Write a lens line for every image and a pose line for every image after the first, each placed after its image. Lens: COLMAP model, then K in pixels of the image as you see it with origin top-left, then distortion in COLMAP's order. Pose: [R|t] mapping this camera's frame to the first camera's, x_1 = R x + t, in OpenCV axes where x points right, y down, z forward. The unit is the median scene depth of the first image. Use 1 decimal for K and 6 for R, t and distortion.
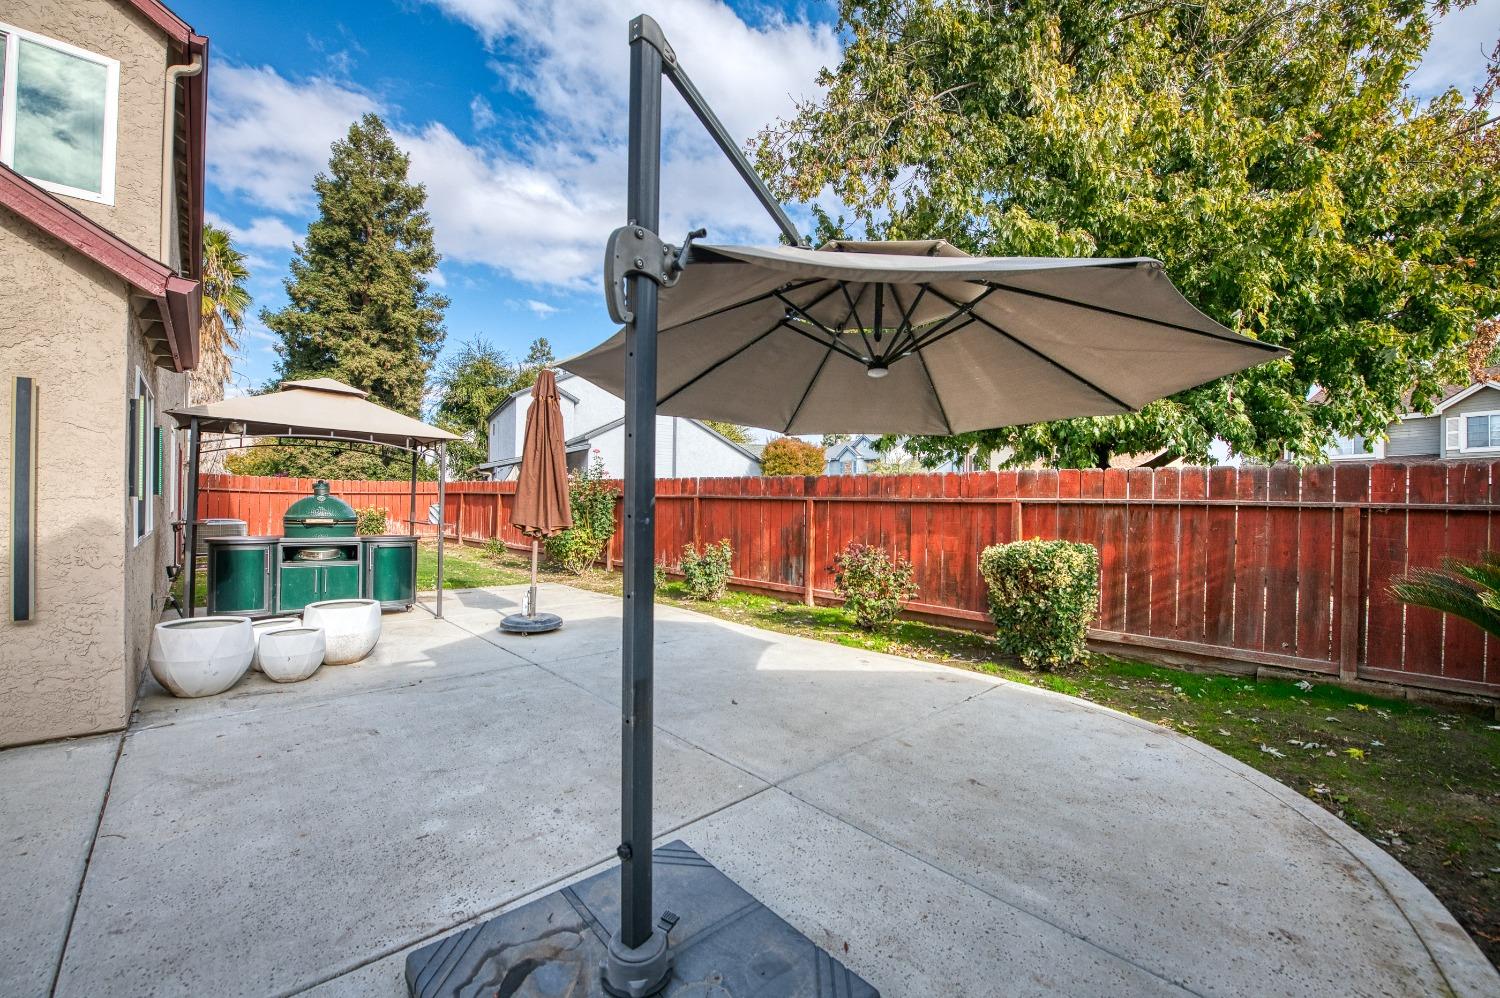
lens RADIAL K [[597.7, 0, 743.8], [0, 597.7, 504.9], [0, 0, 1]] dist [-0.013874, -0.002407]
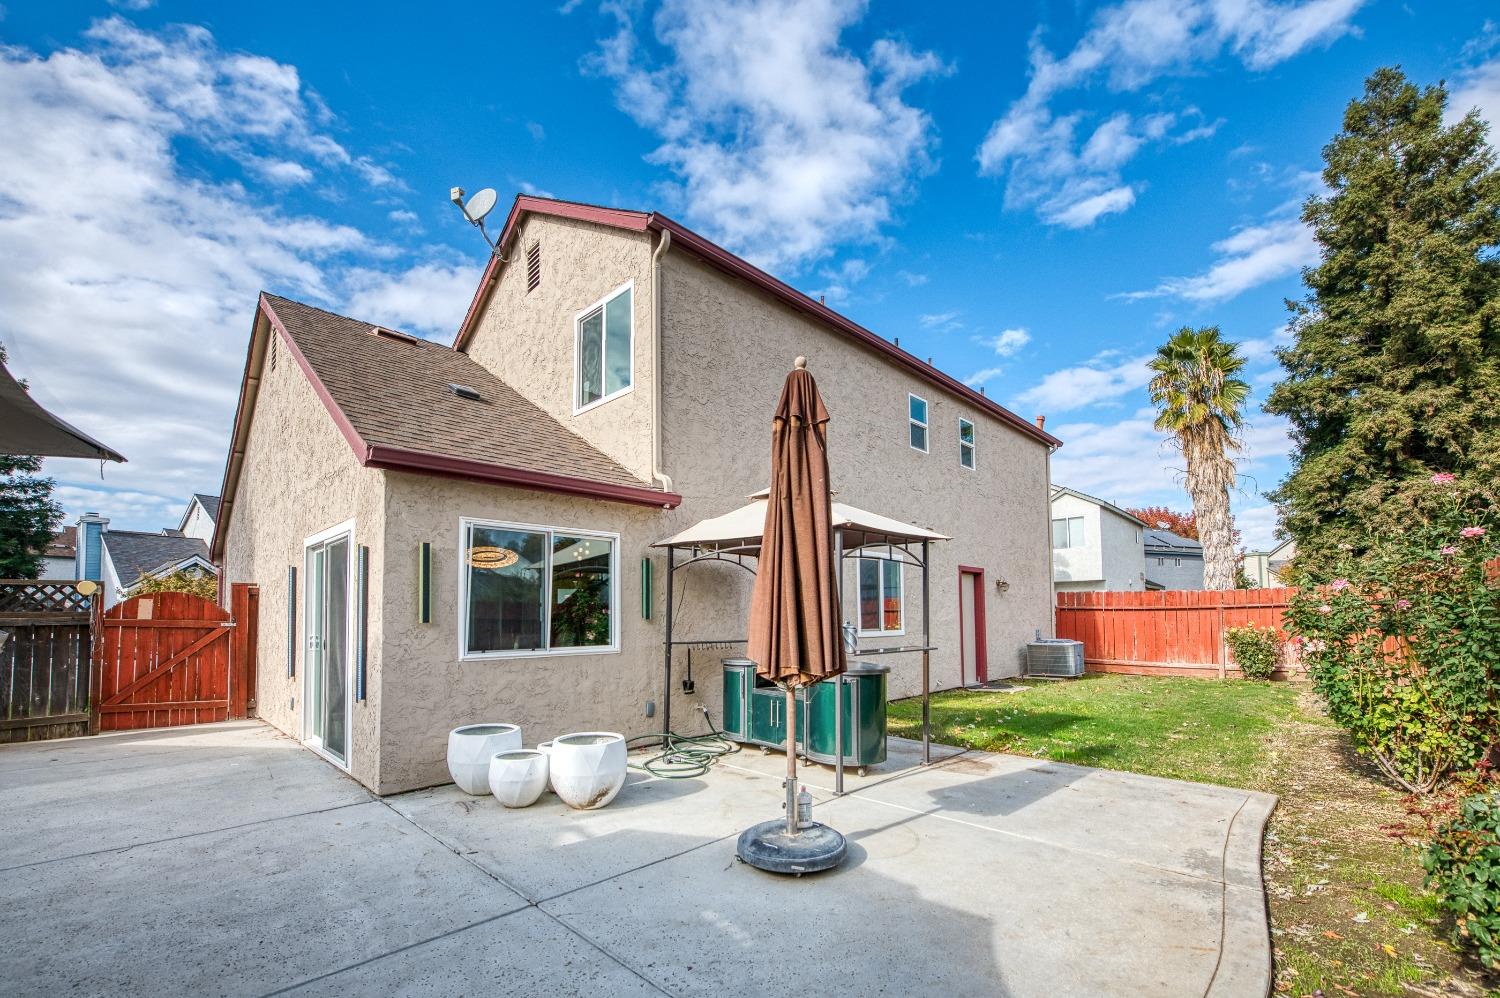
lens RADIAL K [[619.6, 0, 703.7], [0, 619.6, 593.4], [0, 0, 1]] dist [-0.009770, -0.001300]
pose [[0.036736, -0.051234, -0.998011, 0.037709], [0.003975, 0.998684, -0.051122, 0.000107], [0.999317, -0.002089, 0.036891, 0.162985]]
